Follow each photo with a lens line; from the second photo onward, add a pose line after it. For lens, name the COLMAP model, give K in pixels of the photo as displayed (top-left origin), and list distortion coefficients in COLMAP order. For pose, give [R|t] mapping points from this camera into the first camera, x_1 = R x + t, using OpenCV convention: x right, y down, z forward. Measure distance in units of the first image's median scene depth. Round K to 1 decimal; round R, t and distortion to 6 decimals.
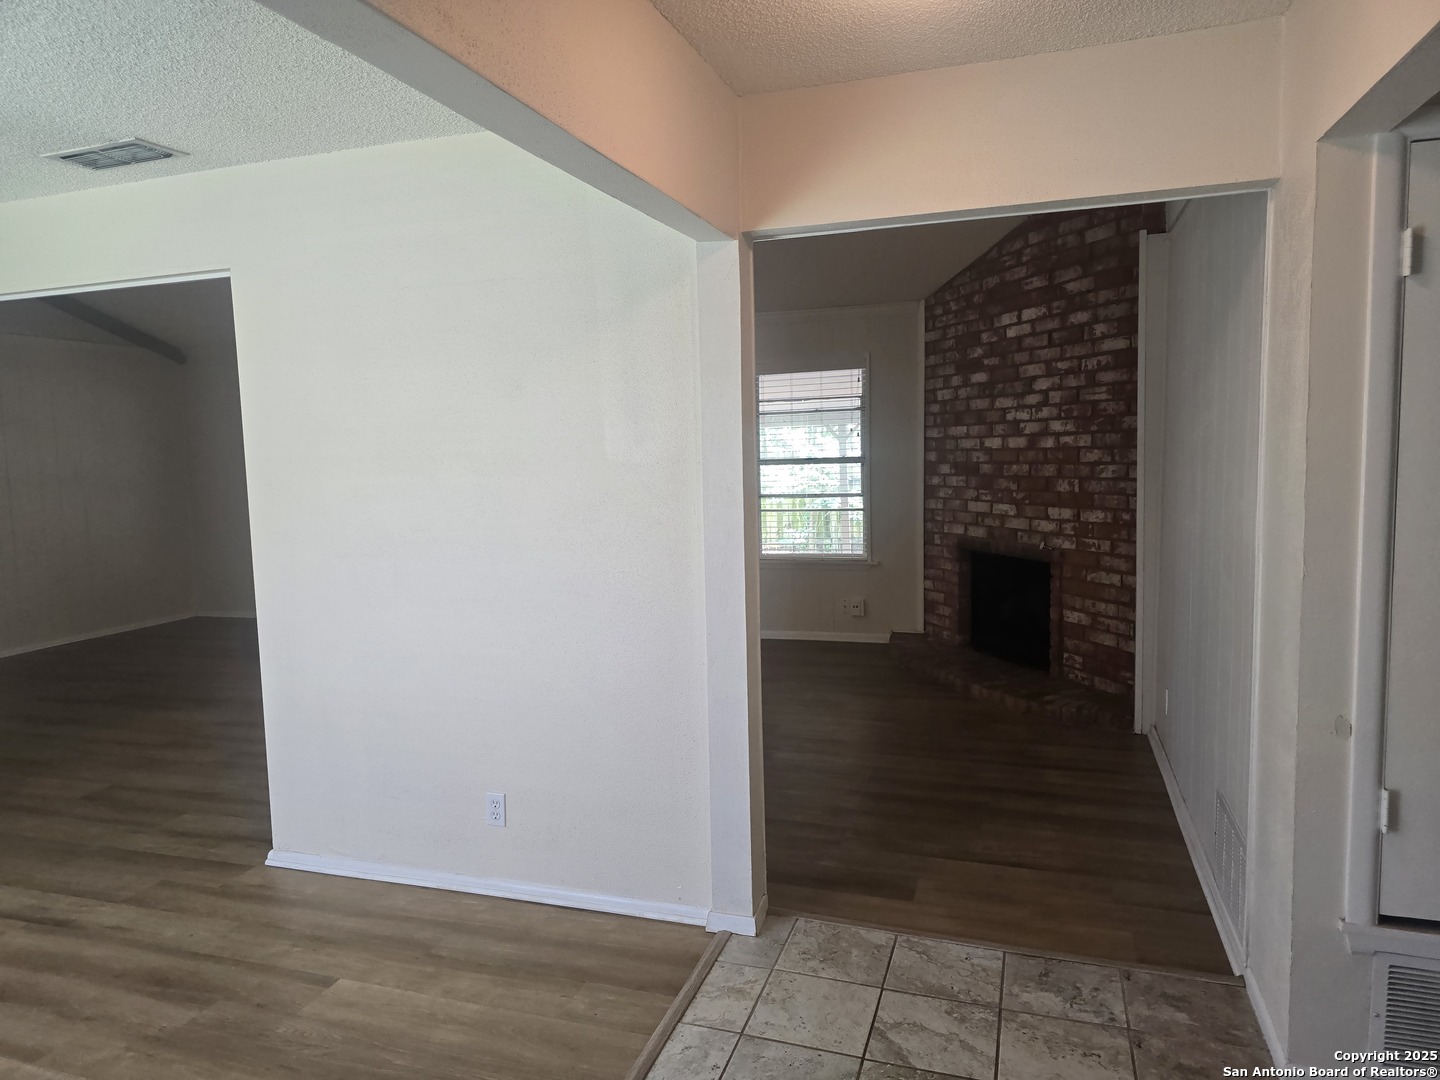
lens RADIAL K [[961.2, 0, 708.1], [0, 961.2, 541.3], [0, 0, 1]] dist [0.055139, -0.045385]
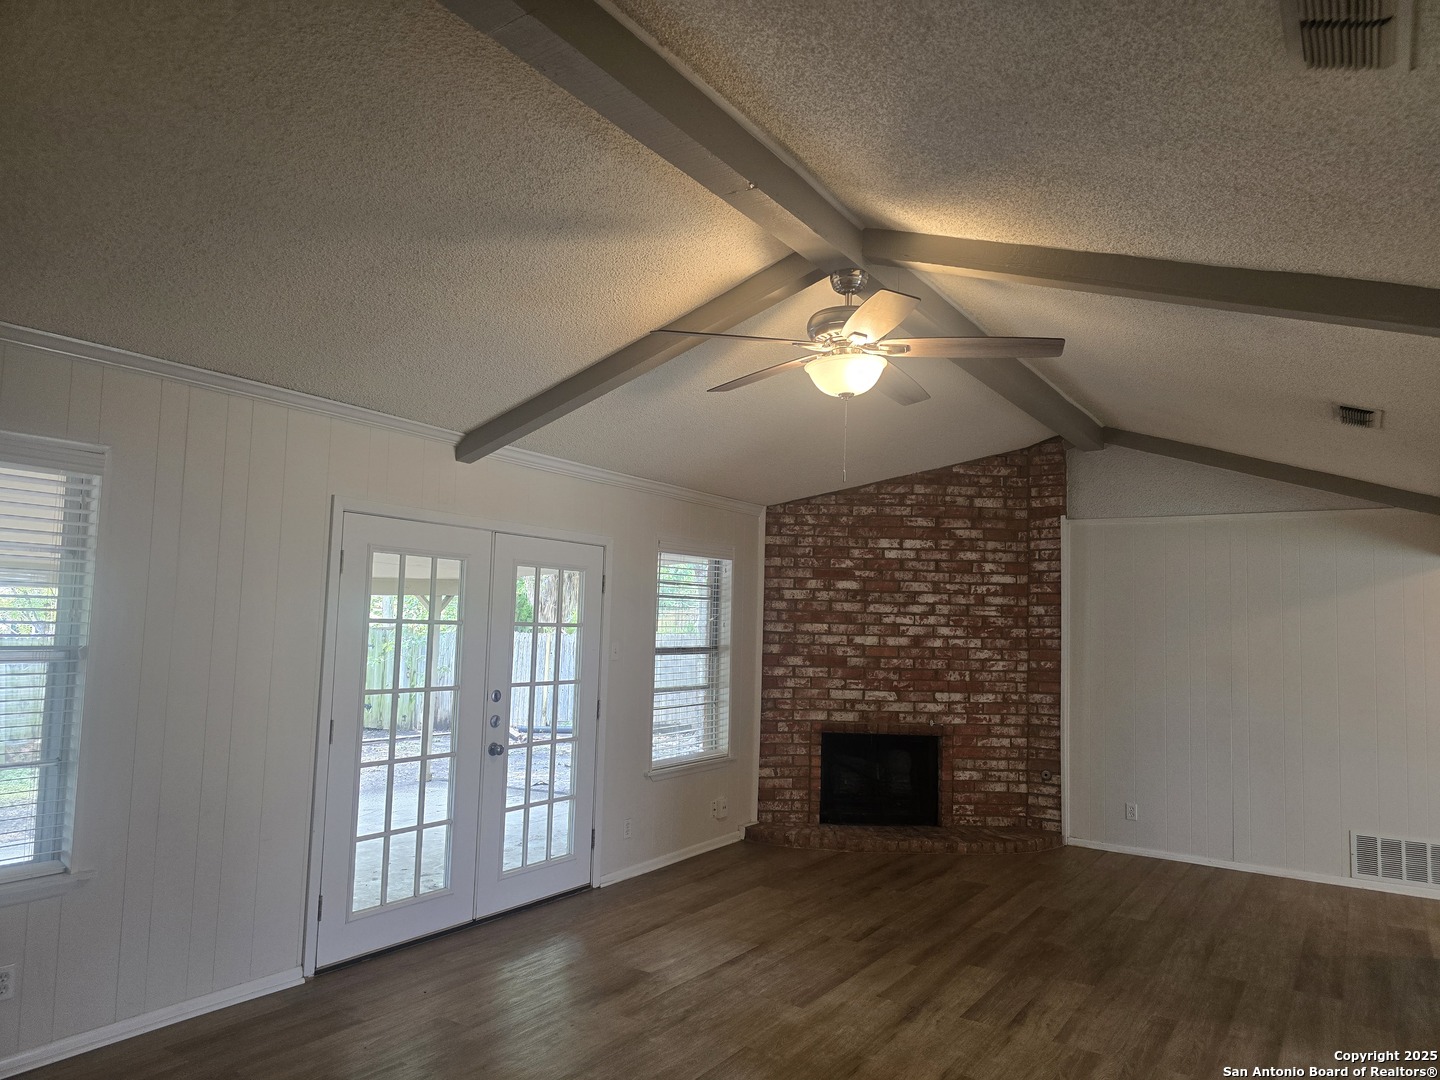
lens RADIAL K [[961.2, 0, 715.5], [0, 961.2, 544.2], [0, 0, 1]] dist [0.055139, -0.045385]
pose [[0.260711, 0.114746, 0.958573, -1.655582], [0.060880, 0.988981, -0.134944, -0.125629], [-0.963495, 0.093539, 0.250853, 1.564187]]
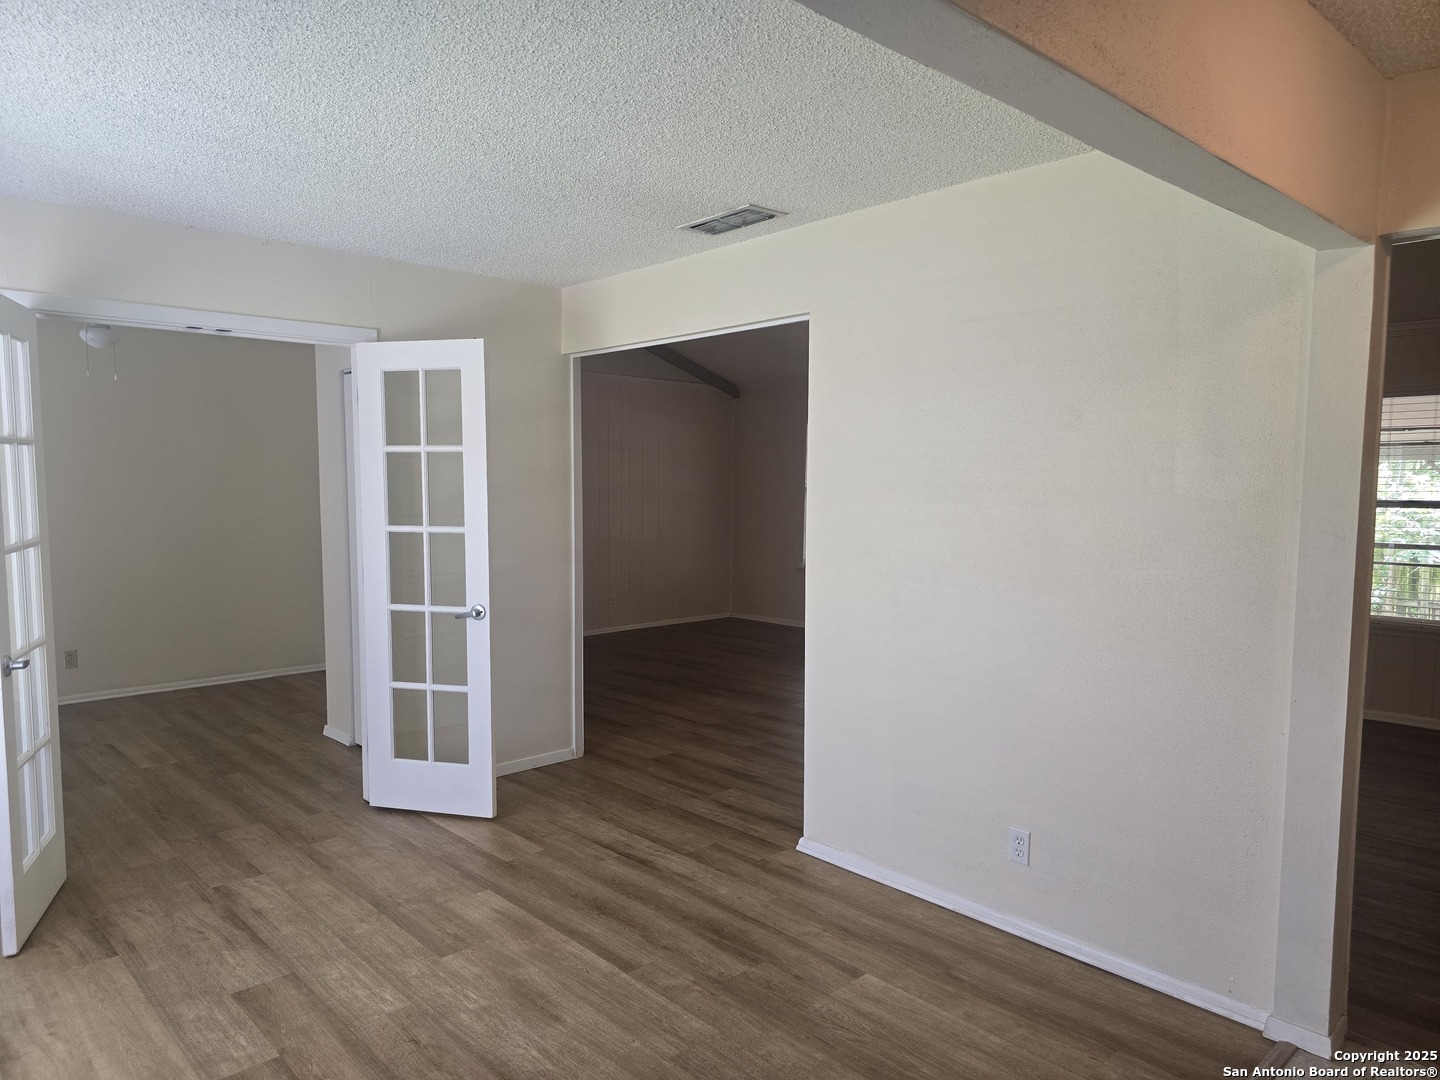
lens RADIAL K [[961.2, 0, 715.5], [0, 961.2, 556.2], [0, 0, 1]] dist [0.055139, -0.045385]
pose [[0.880281, 0.069385, -0.469352, -0.045108], [-0.075484, 0.997130, 0.005834, 0.001194], [0.468410, 0.030293, 0.882992, -0.021105]]
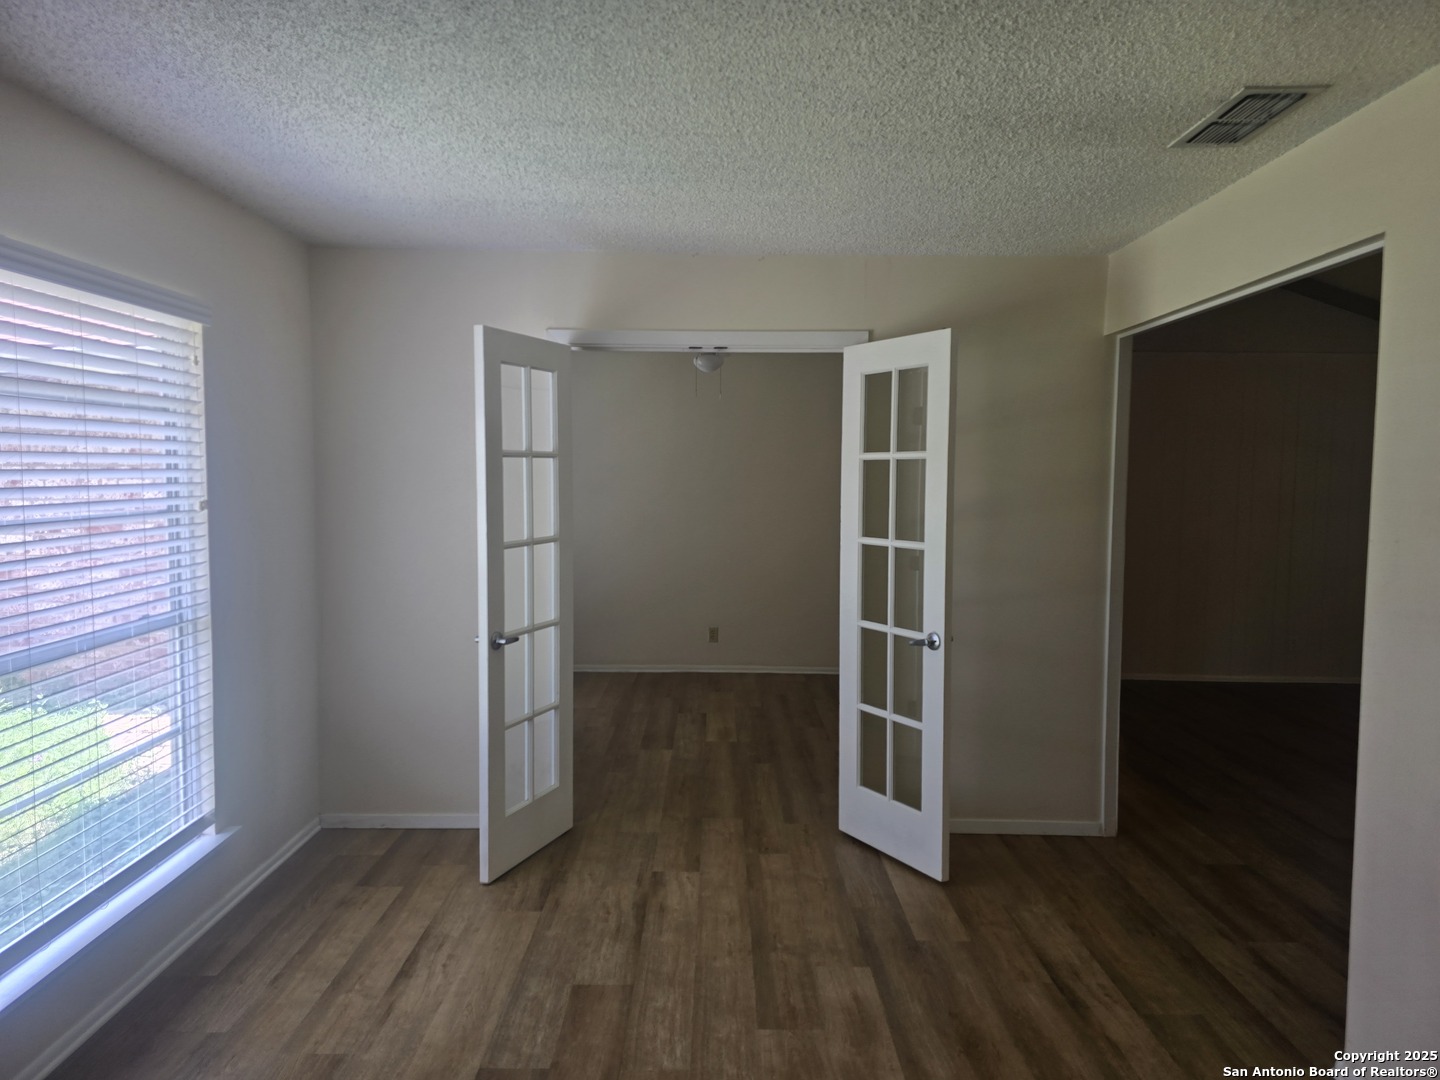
lens RADIAL K [[961.2, 0, 713.4], [0, 961.2, 530.0], [0, 0, 1]] dist [0.055139, -0.045385]
pose [[0.314895, 0.085092, -0.945304, 0.042060], [-0.111871, 0.992358, 0.052062, -0.047249], [0.942511, 0.089358, 0.322008, 0.327685]]
